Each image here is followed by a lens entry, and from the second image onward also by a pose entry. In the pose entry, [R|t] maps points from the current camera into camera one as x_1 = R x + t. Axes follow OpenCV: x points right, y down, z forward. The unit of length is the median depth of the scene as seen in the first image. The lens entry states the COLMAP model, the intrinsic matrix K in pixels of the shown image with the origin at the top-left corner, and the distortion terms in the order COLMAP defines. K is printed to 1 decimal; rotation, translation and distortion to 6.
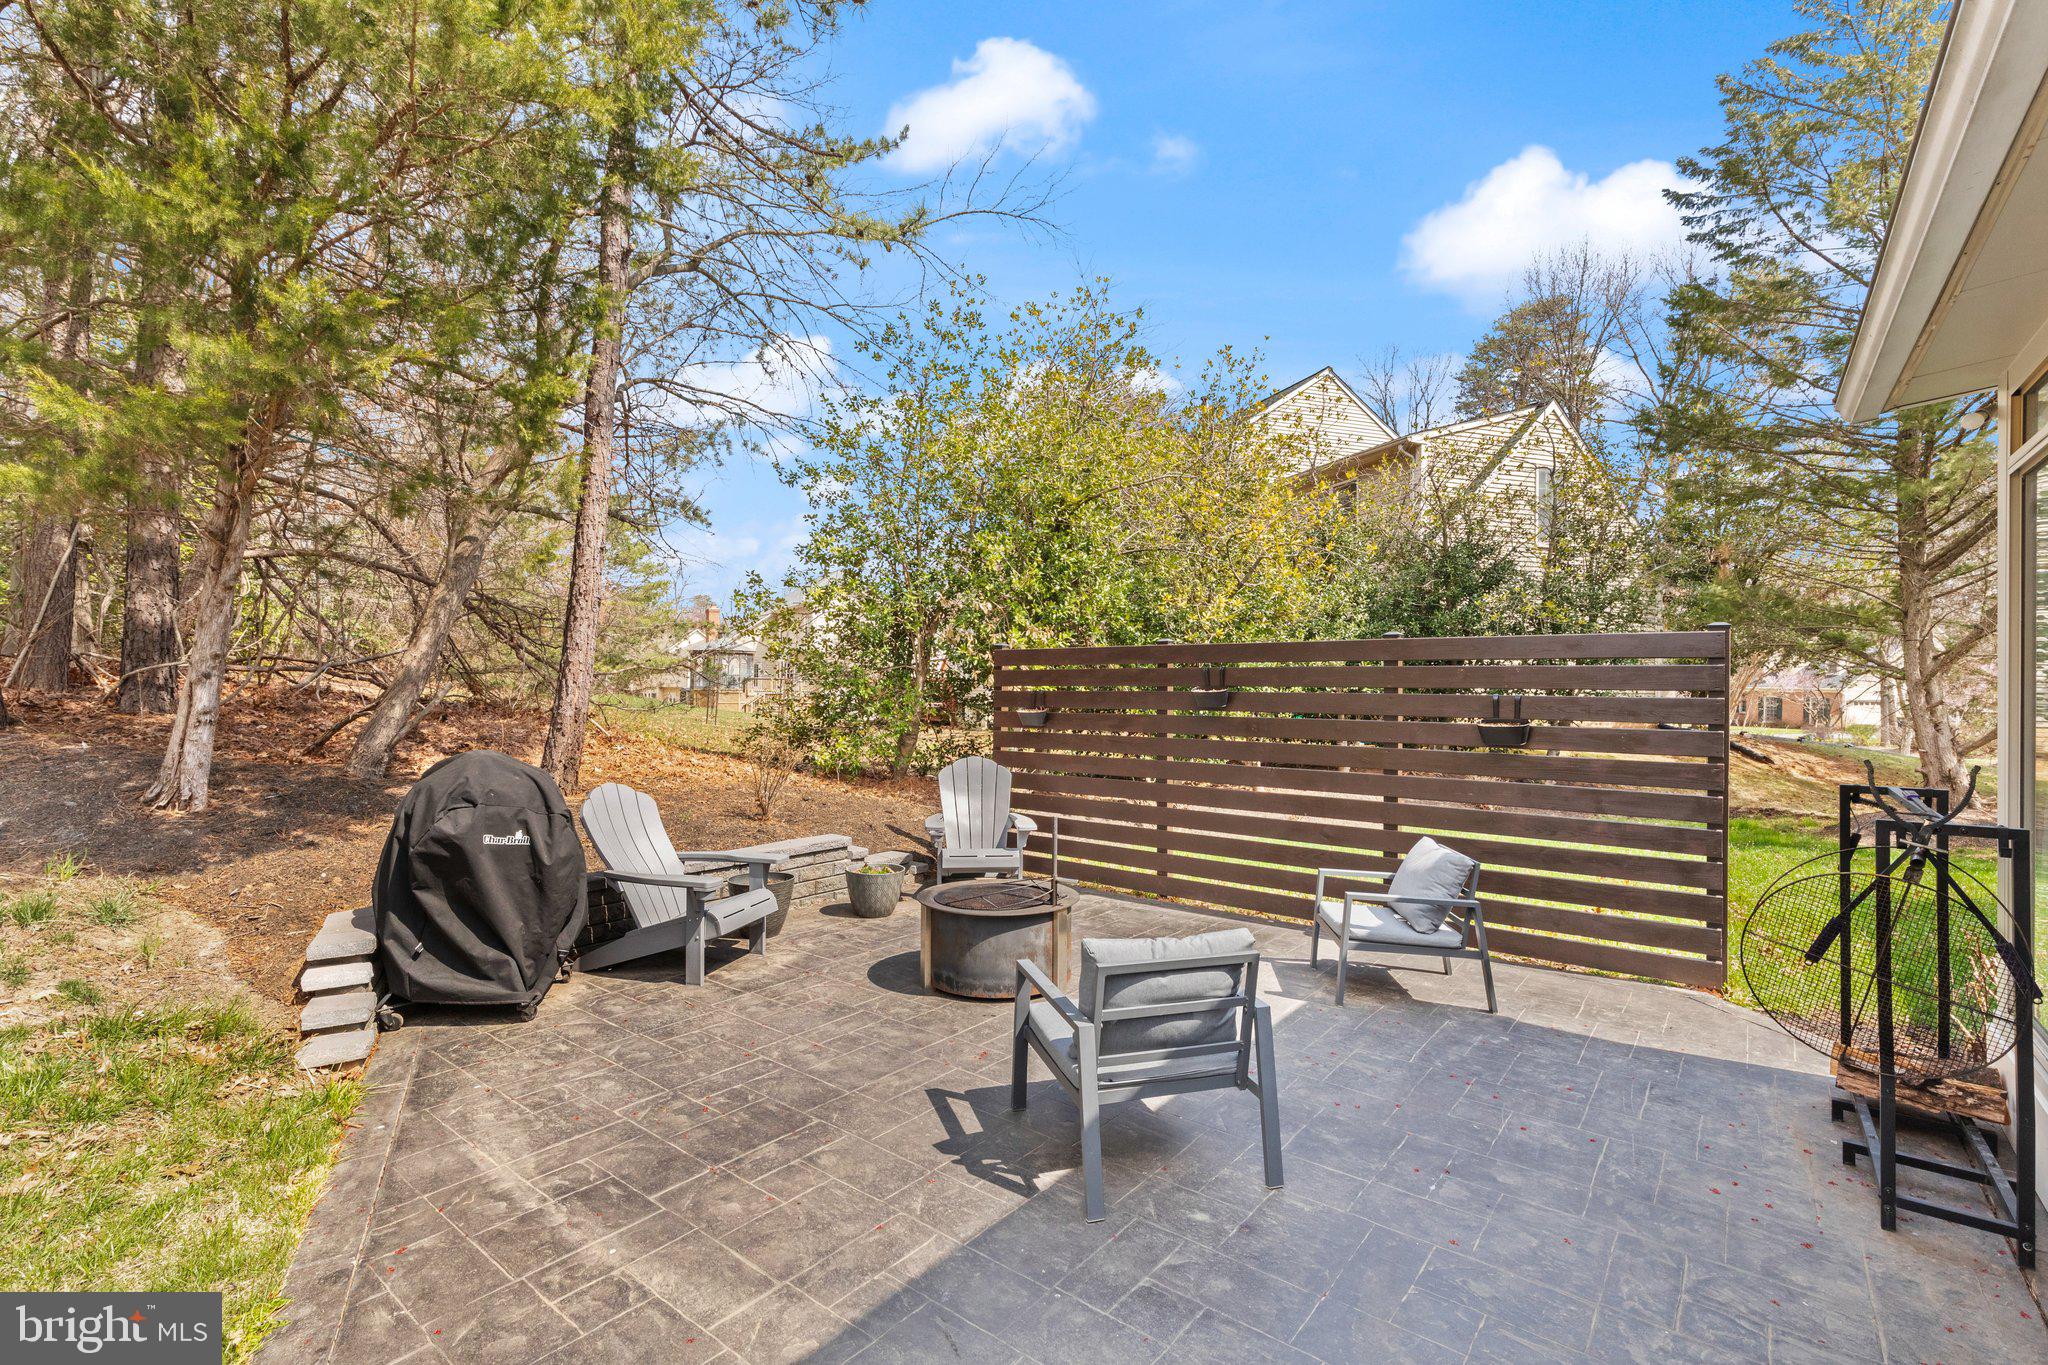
lens RADIAL K [[948.3, 0, 1024.0], [0, 948.3, 682.5], [0, 0, 1]] dist [0.007425, -0.000469]
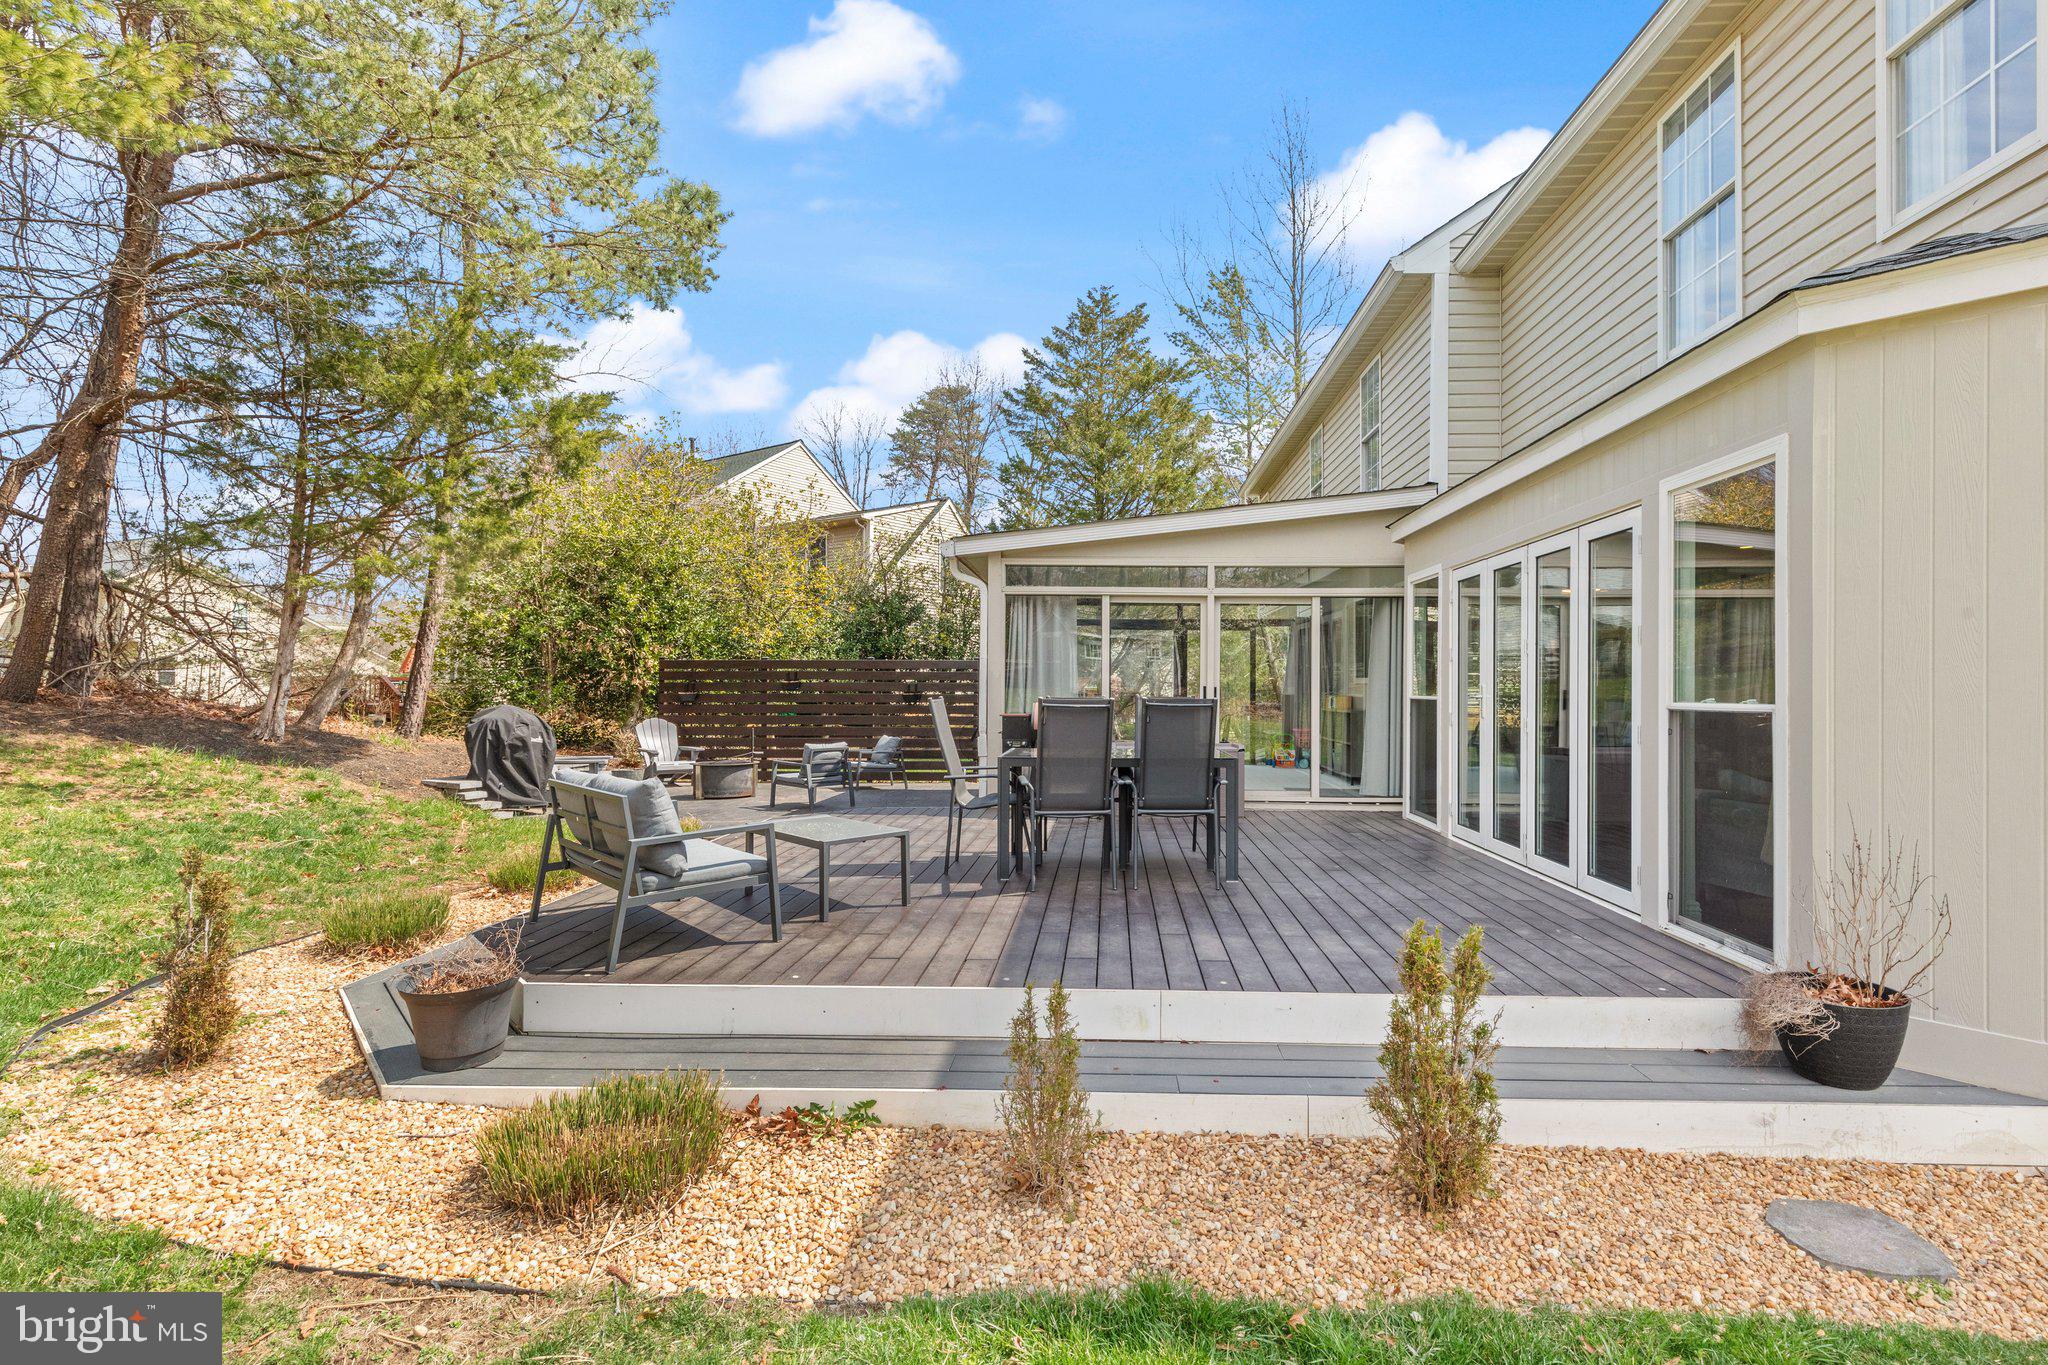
lens RADIAL K [[948.3, 0, 1024.0], [0, 948.3, 682.5], [0, 0, 1]] dist [0.007425, -0.000469]
pose [[0.842652, 0.000412, 0.538459, -0.216882], [0.001480, 0.999994, -0.003083, 0.007800], [-0.538457, 0.003395, 0.842646, -0.463659]]
